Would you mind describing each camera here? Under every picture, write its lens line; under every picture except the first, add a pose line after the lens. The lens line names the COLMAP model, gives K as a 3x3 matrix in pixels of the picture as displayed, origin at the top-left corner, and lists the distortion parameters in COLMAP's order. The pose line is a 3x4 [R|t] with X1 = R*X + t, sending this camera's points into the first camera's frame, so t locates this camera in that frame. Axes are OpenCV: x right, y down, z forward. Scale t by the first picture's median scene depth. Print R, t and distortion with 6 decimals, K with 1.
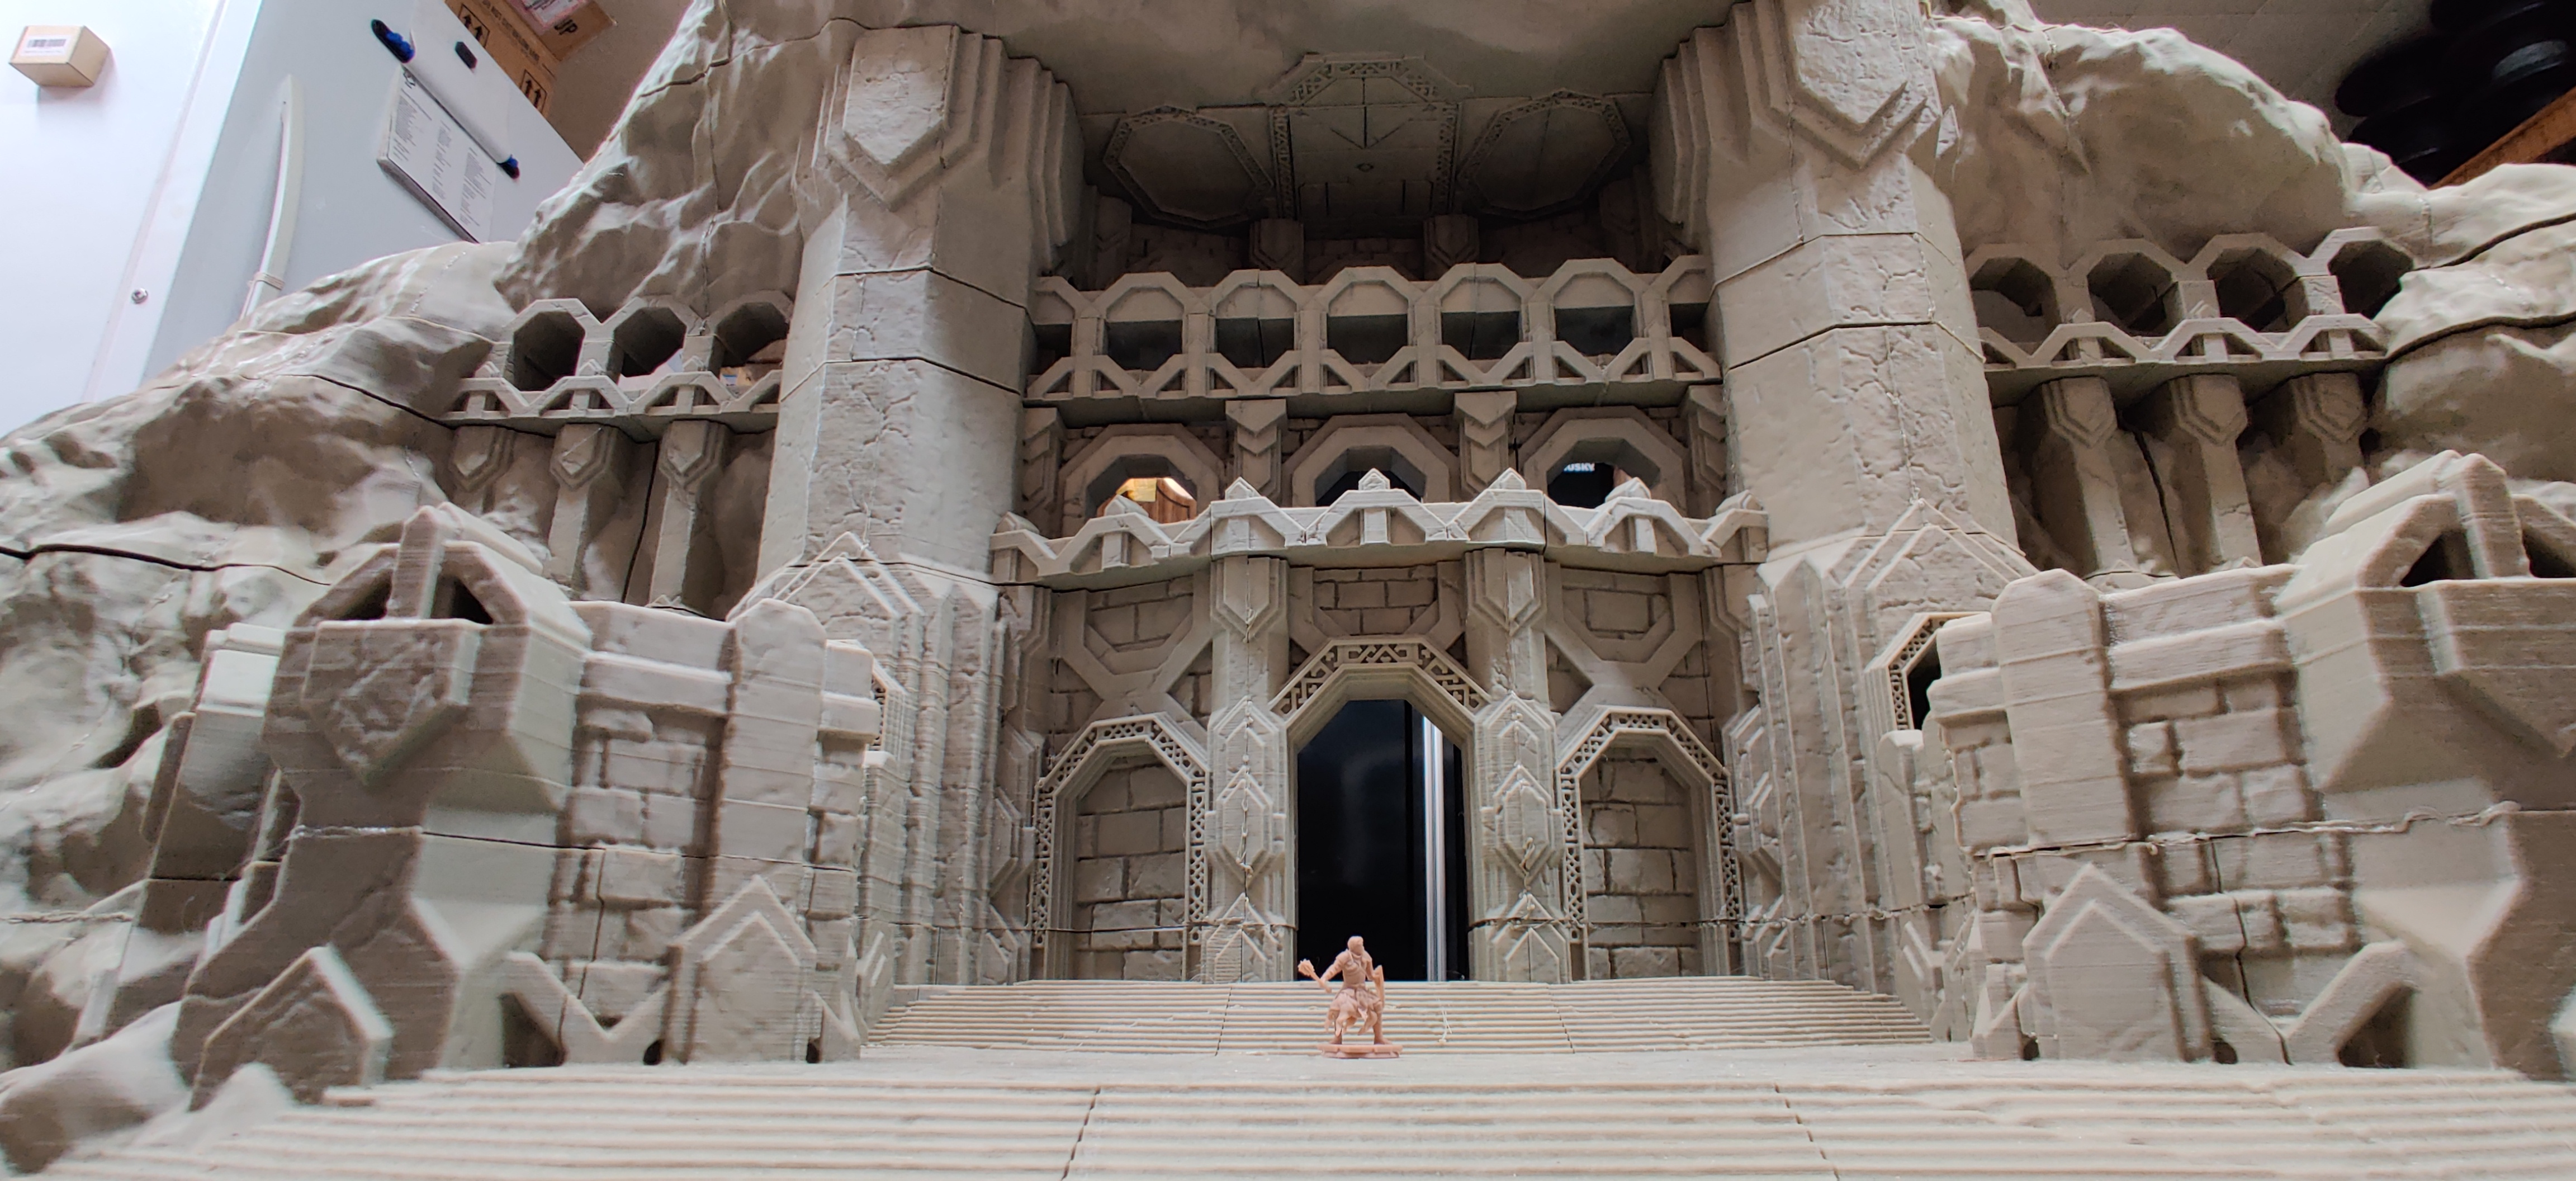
lens RADIAL K [[1291.4, 0, 1288.0], [0, 1291.4, 590.5], [0, 0, 1]] dist [-0.072281, 0.064827]
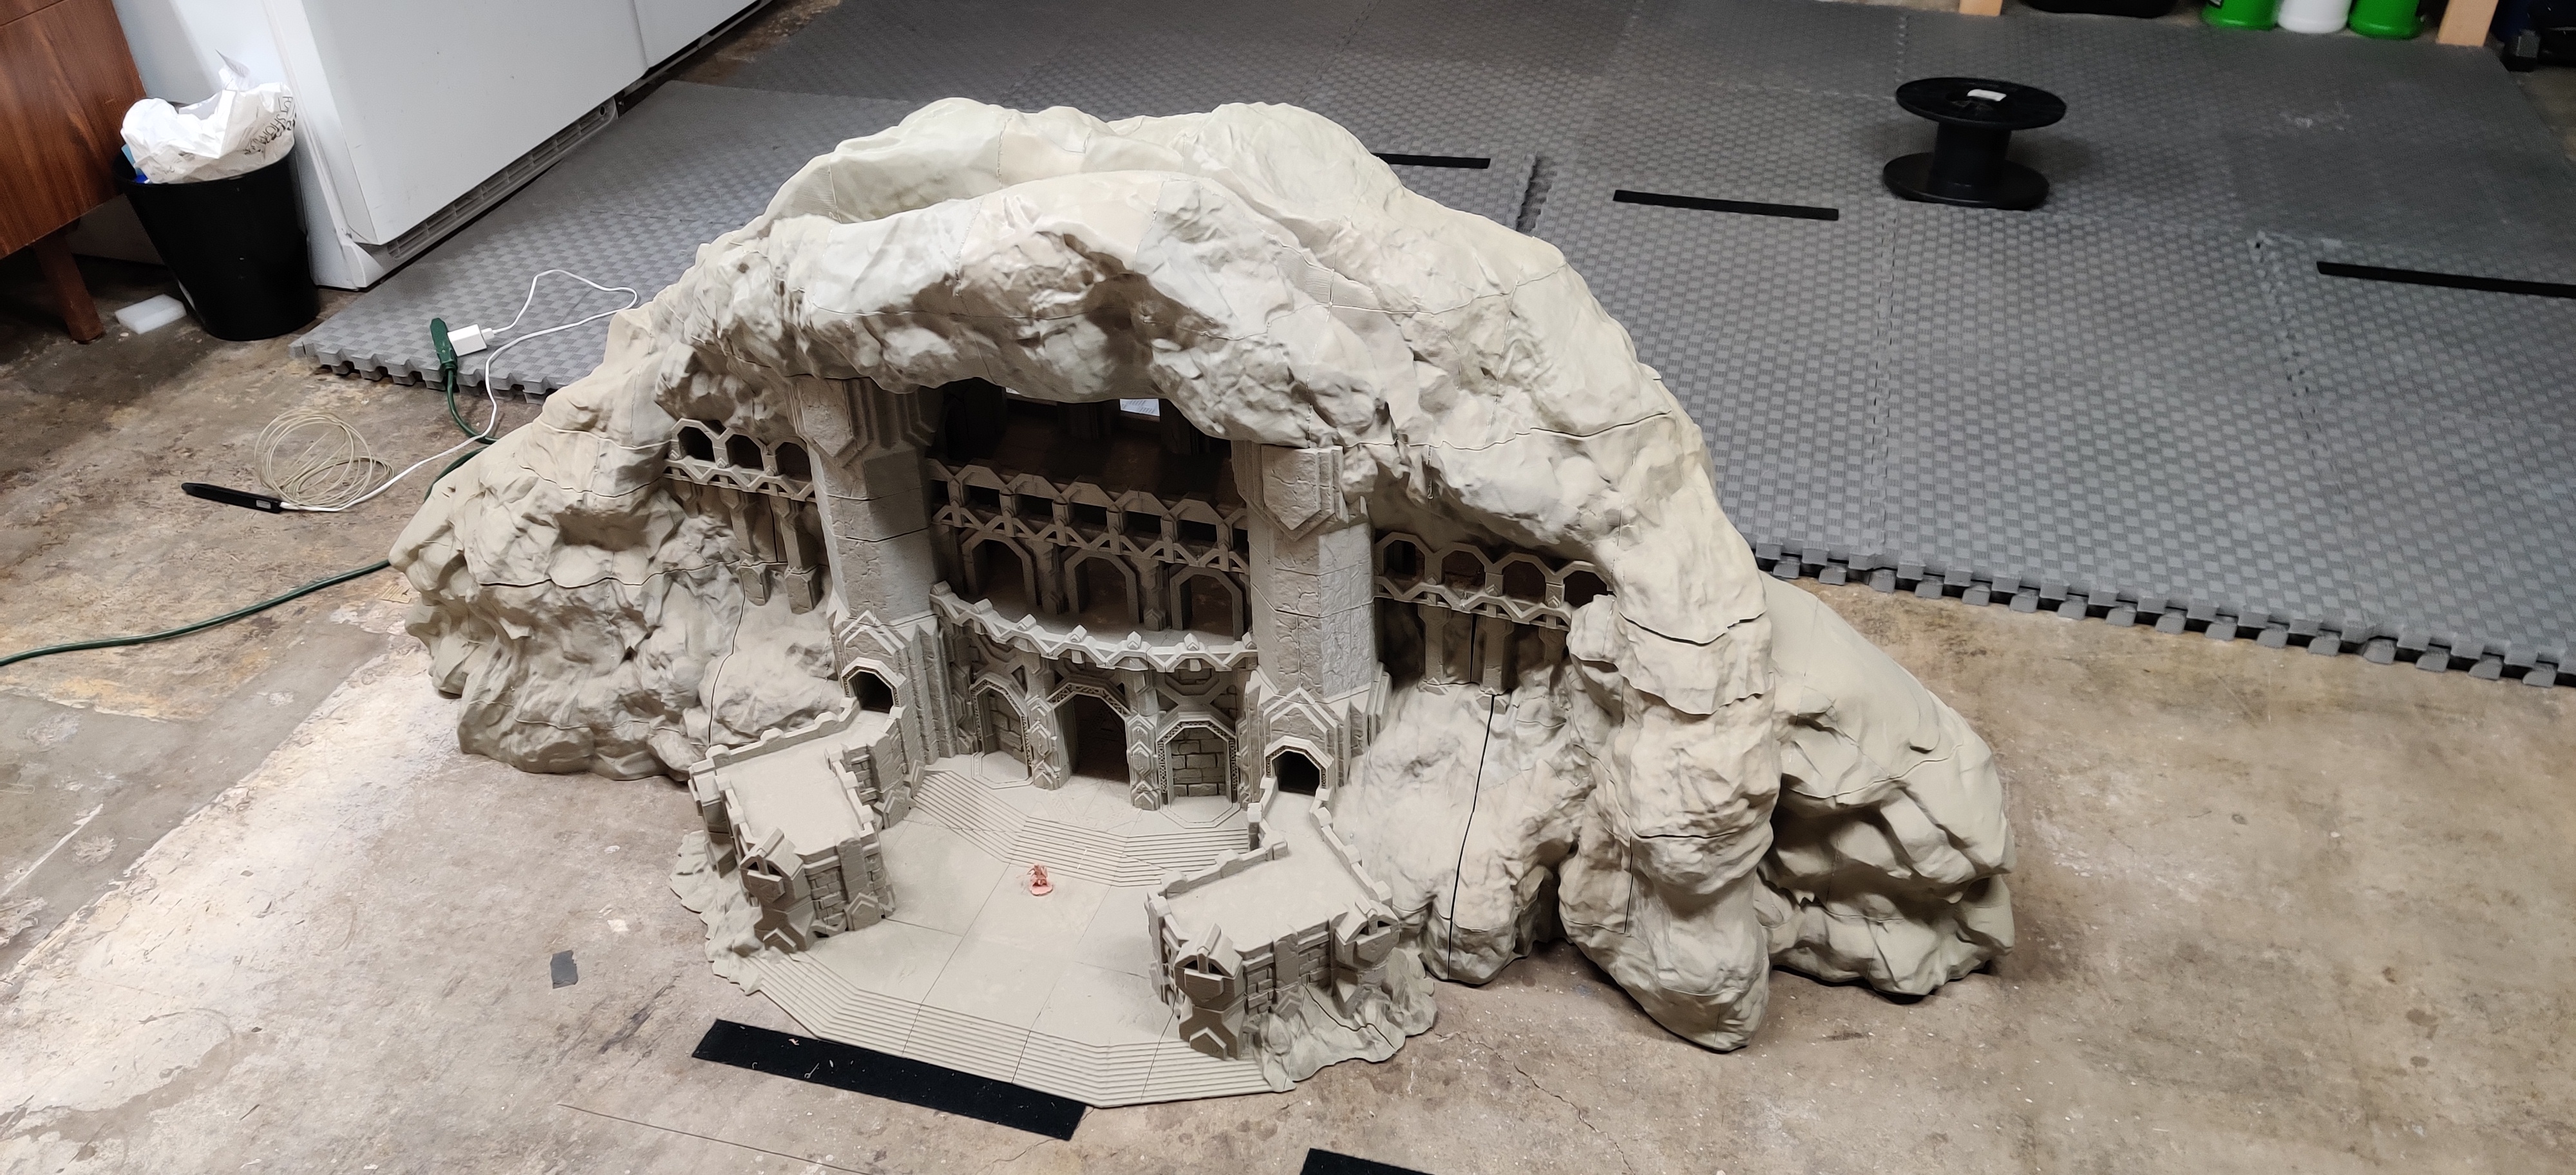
lens RADIAL K [[1909.4, 0, 1322.5], [0, 1909.4, 601.6], [0, 0, 1]] dist [0.029276, 0.004965]
pose [[0.969585, 0.127060, -0.209191, 1.061034], [0.092580, 0.600800, 0.794020, -2.463178], [0.226570, -0.789237, 0.570764, -0.688949]]
